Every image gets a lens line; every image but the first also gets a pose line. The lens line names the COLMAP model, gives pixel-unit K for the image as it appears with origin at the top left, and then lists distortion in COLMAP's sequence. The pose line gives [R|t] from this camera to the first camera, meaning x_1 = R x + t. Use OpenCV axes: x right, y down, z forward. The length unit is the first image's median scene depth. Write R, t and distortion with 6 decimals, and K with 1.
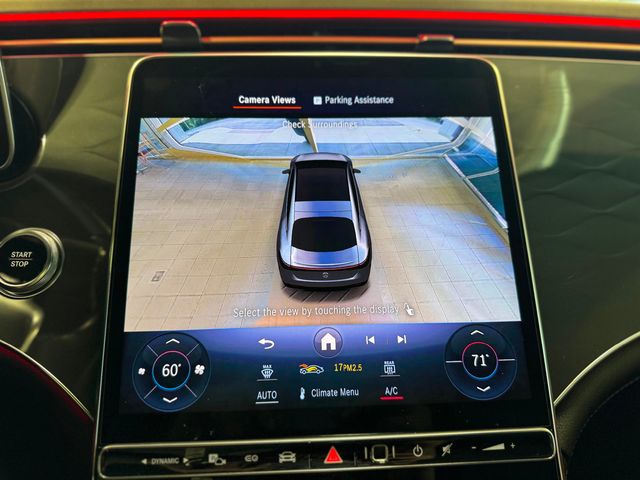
lens RADIAL K [[490.2, 0, 319.3], [0, 490.2, 241.0], [0, 0, 1]] dist [-0.012347, -0.043556]
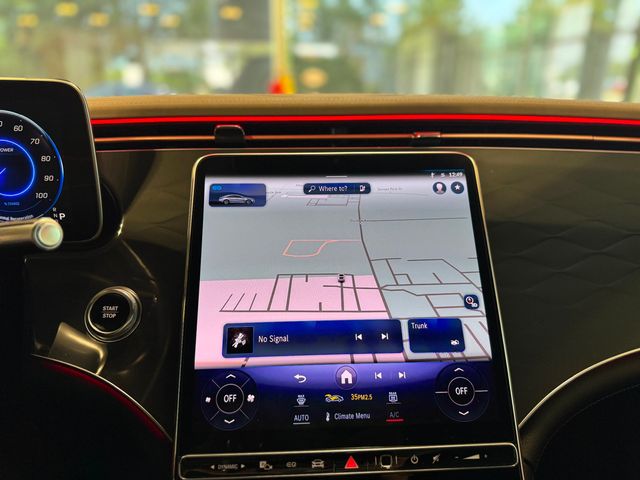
lens RADIAL K [[490.2, 0, 318.0], [0, 490.2, 233.3], [0, 0, 1]] dist [-0.012347, -0.043556]
pose [[0.999934, -0.001256, -0.011385, -0.043204], [0.000525, 0.997951, -0.063977, -0.097726], [0.011442, 0.063967, 0.997886, -0.348189]]
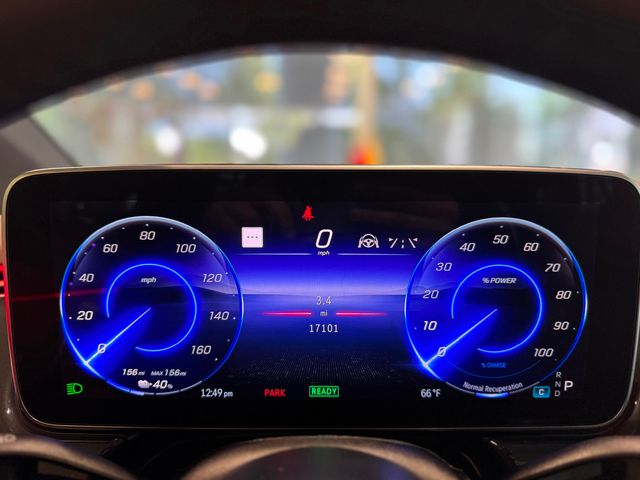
lens RADIAL K [[490.2, 0, 318.6], [0, 490.2, 235.6], [0, 0, 1]] dist [-0.012347, -0.043556]
pose [[0.999091, 0.011779, -0.040967, -1.291984], [-0.019246, 0.982177, -0.186970, -0.344626], [0.038034, 0.187589, 0.981511, 0.152834]]
